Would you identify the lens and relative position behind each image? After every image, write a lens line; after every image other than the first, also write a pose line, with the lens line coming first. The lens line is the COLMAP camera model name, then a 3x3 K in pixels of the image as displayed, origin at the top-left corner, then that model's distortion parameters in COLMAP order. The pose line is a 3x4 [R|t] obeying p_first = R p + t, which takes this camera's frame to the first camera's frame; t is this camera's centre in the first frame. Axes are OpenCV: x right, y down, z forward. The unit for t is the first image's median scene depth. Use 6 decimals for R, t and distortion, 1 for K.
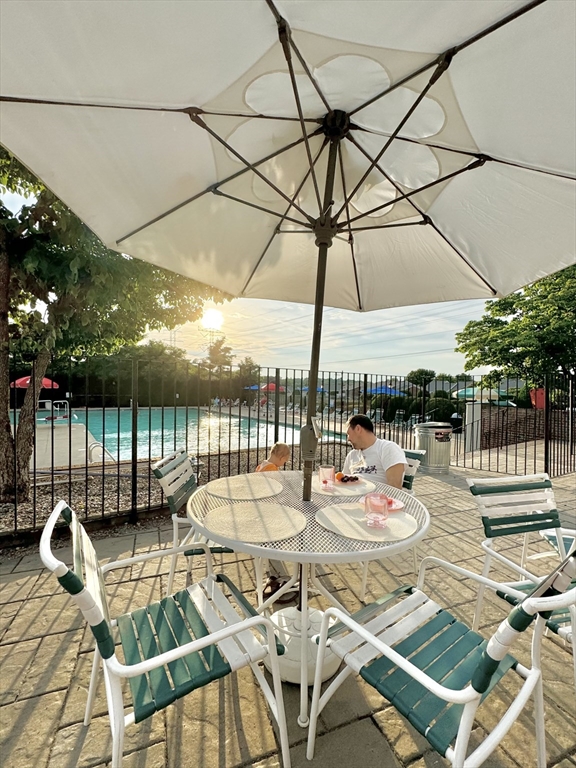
lens RADIAL K [[314.7, 0, 288.0], [0, 314.7, 384.0], [0, 0, 1]] dist [-0.060320, -0.000024]
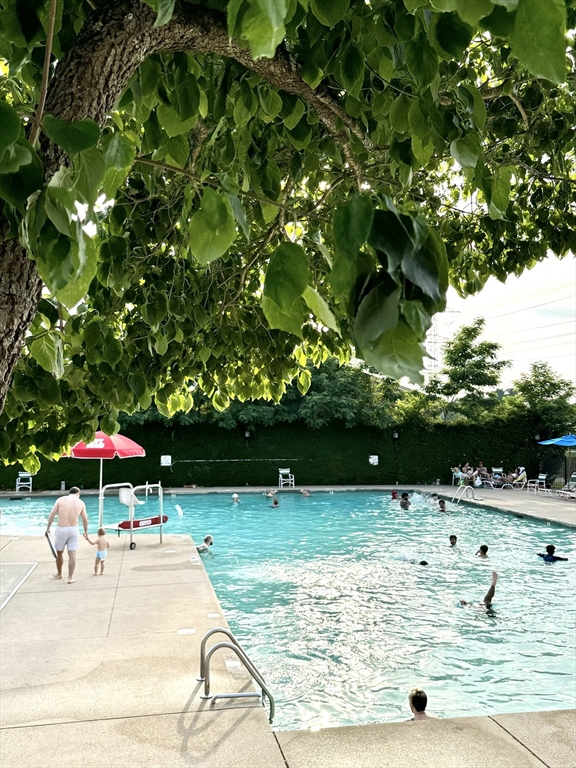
lens RADIAL K [[711.2, 0, 288.0], [0, 711.2, 384.0], [0, 0, 1]] dist [0.074583, 0.000210]
pose [[0.898784, -0.049362, -0.435603, -0.060551], [0.022466, 0.997521, -0.066686, -0.014178], [0.437815, 0.050150, 0.897665, 0.087569]]
